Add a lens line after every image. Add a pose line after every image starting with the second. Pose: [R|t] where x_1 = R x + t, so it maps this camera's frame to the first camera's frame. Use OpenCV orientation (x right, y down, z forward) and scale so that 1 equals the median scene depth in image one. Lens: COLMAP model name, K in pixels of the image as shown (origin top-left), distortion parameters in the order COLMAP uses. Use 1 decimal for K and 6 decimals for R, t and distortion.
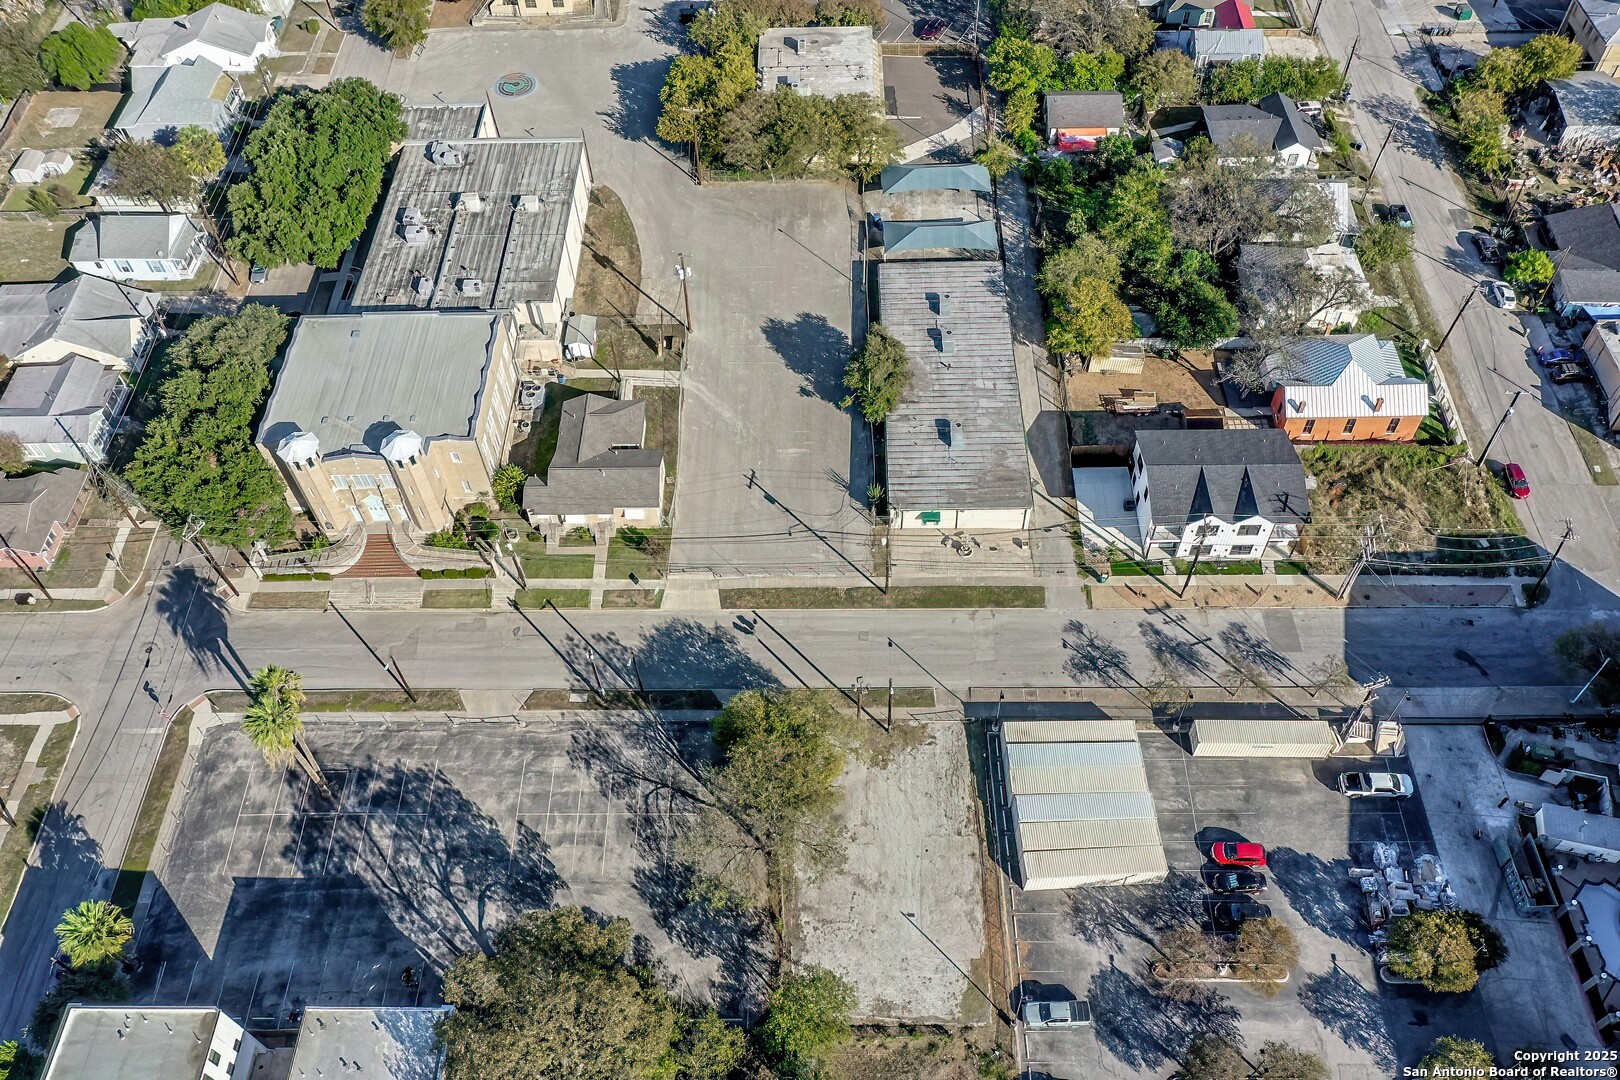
lens RADIAL K [[1281.7, 0, 810.0], [0, 1281.7, 540.0], [0, 0, 1]] dist [0.003090, 0.003171]
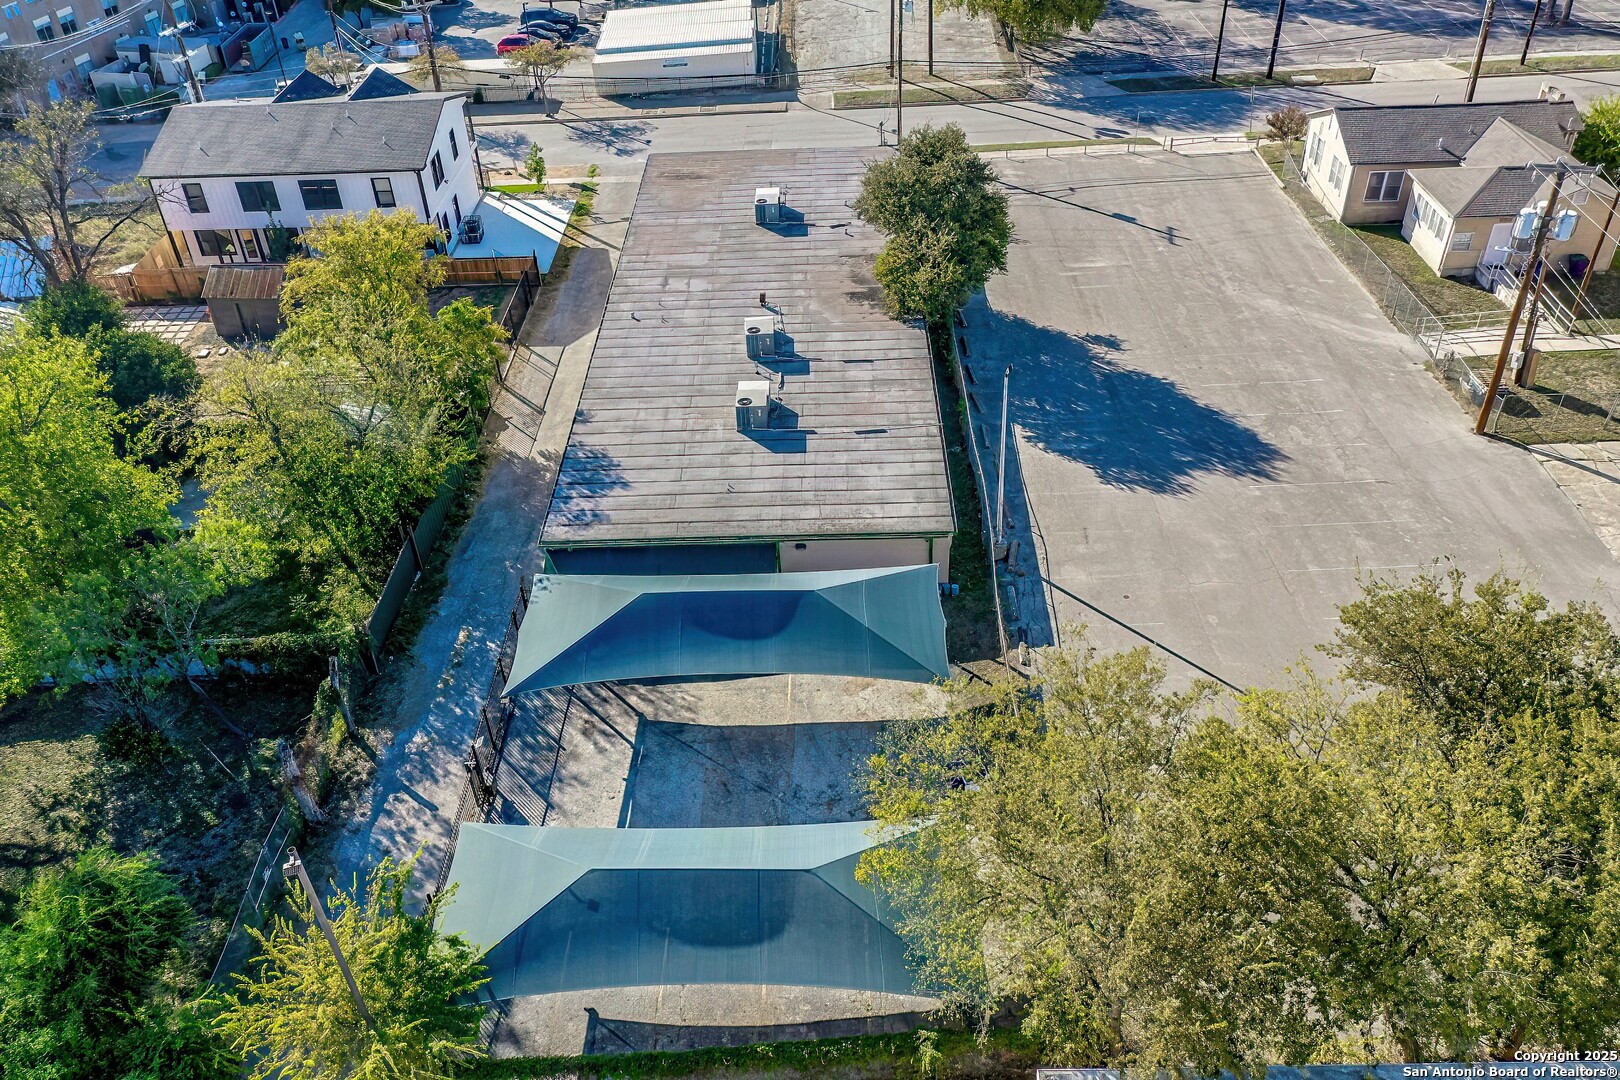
lens RADIAL K [[1281.2, 0, 810.0], [0, 1281.2, 540.0], [0, 0, 1]] dist [0.000484, -0.002504]
pose [[-0.998321, 0.046205, 0.034946, 0.098841], [0.035692, 0.015420, 0.999244, -0.650999], [0.045631, 0.998813, -0.017044, 1.294673]]
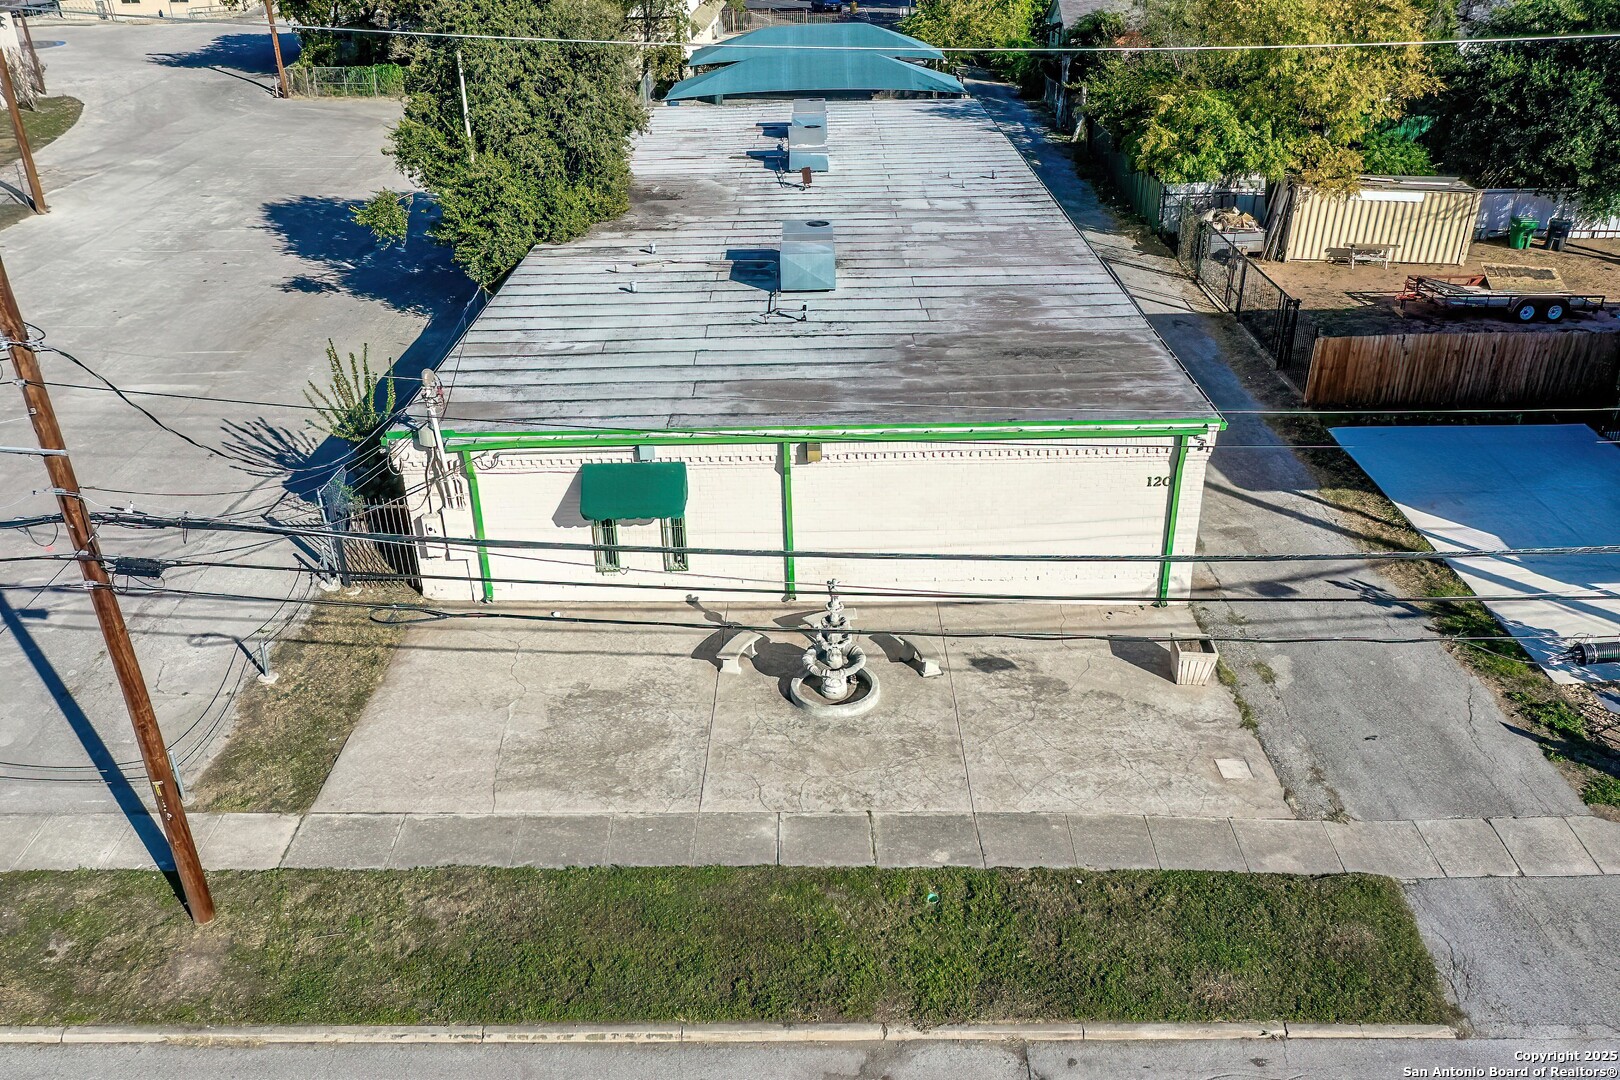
lens RADIAL K [[1281.7, 0, 810.0], [0, 1281.7, 540.0], [0, 0, 1]] dist [0.003090, 0.003171]
pose [[0.999966, 0.005093, 0.006544, 0.128875], [-0.001823, 0.904868, -0.425689, 0.067558], [-0.008090, 0.425662, 0.904846, 0.929756]]
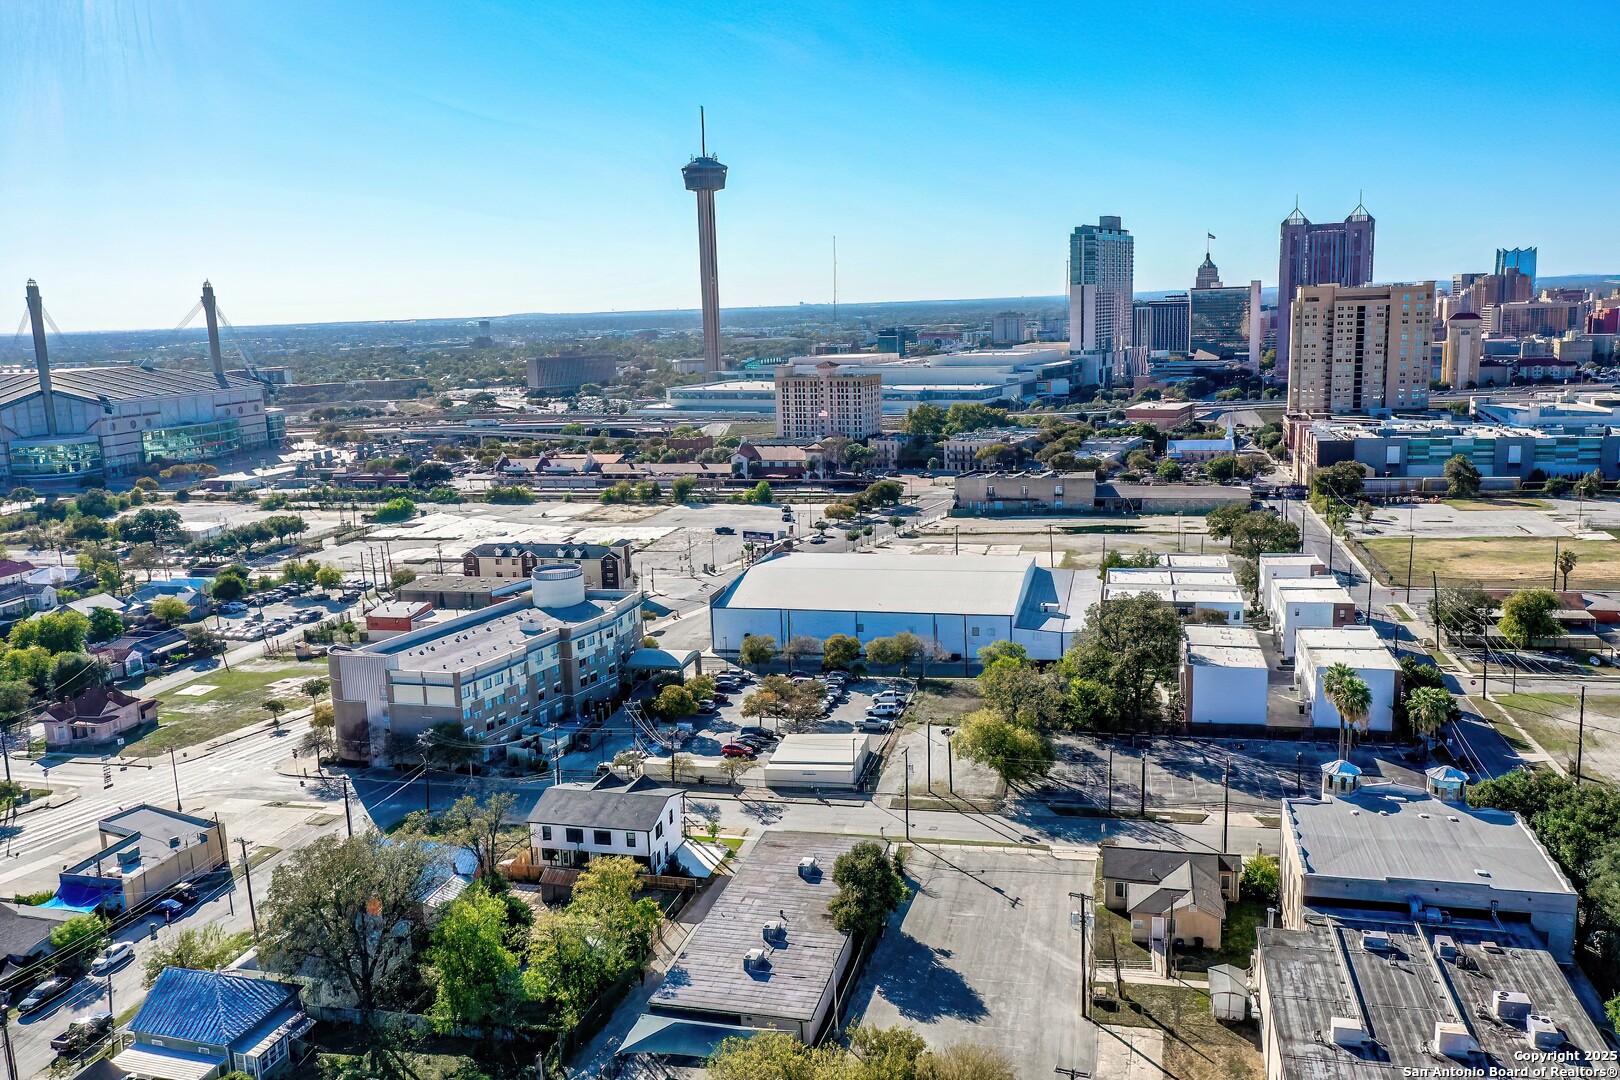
lens RADIAL K [[1281.2, 0, 810.0], [0, 1281.2, 540.0], [0, 0, 1]] dist [0.000484, -0.002504]
pose [[-0.970462, 0.008953, 0.241087, -0.151599], [0.217628, 0.463772, 0.858809, -1.209773], [-0.104120, 0.885909, -0.452022, 1.396552]]
